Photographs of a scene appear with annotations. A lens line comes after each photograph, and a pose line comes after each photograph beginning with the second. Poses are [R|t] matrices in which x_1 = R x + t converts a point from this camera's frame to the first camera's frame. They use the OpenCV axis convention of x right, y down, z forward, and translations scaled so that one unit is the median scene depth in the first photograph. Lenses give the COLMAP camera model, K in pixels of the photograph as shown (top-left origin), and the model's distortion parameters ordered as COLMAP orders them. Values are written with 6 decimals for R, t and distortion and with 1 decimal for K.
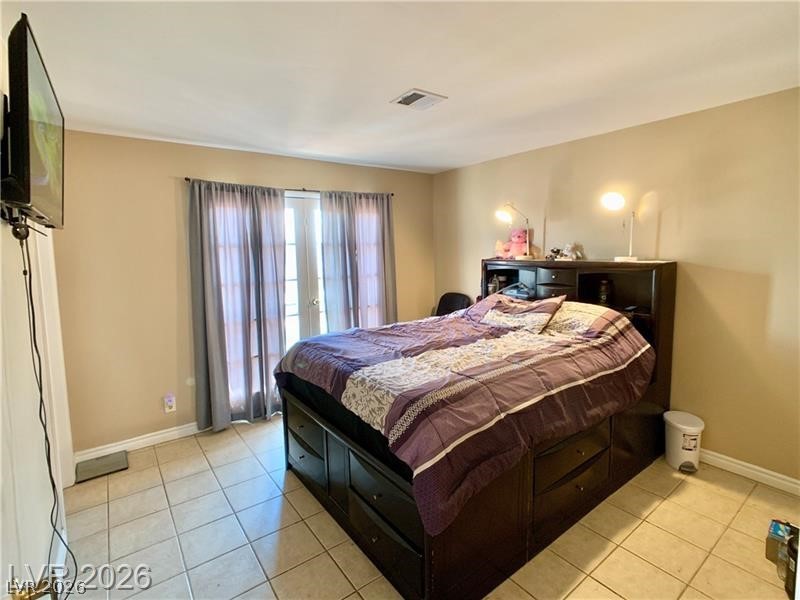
lens RADIAL K [[396.3, 0, 398.0], [0, 396.3, 286.8], [0, 0, 1]] dist [-0.009908, 0.000462]
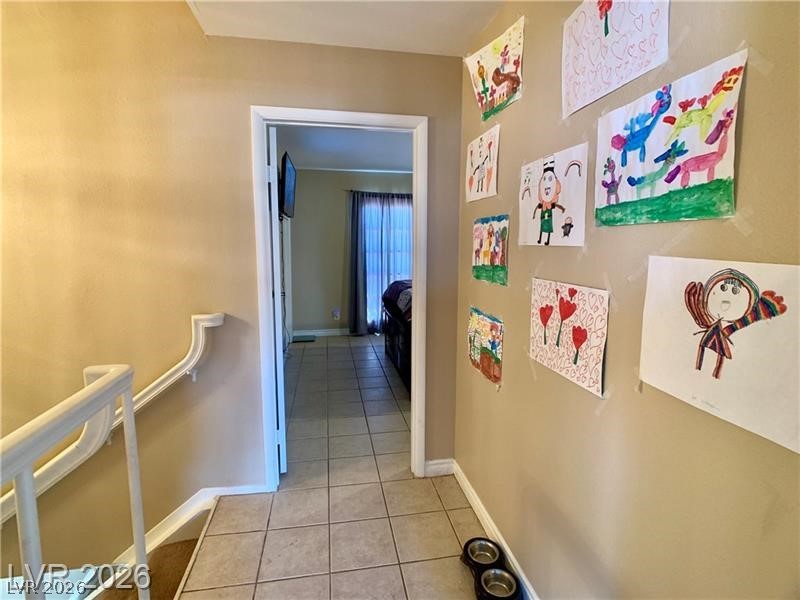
lens RADIAL K [[396.3, 0, 398.0], [0, 396.3, 286.8], [0, 0, 1]] dist [-0.009908, 0.000462]
pose [[0.895853, 0.075556, -0.437879, 0.462100], [-0.065861, 0.997131, 0.037311, 0.079854], [0.439442, -0.004586, 0.898259, -0.511539]]
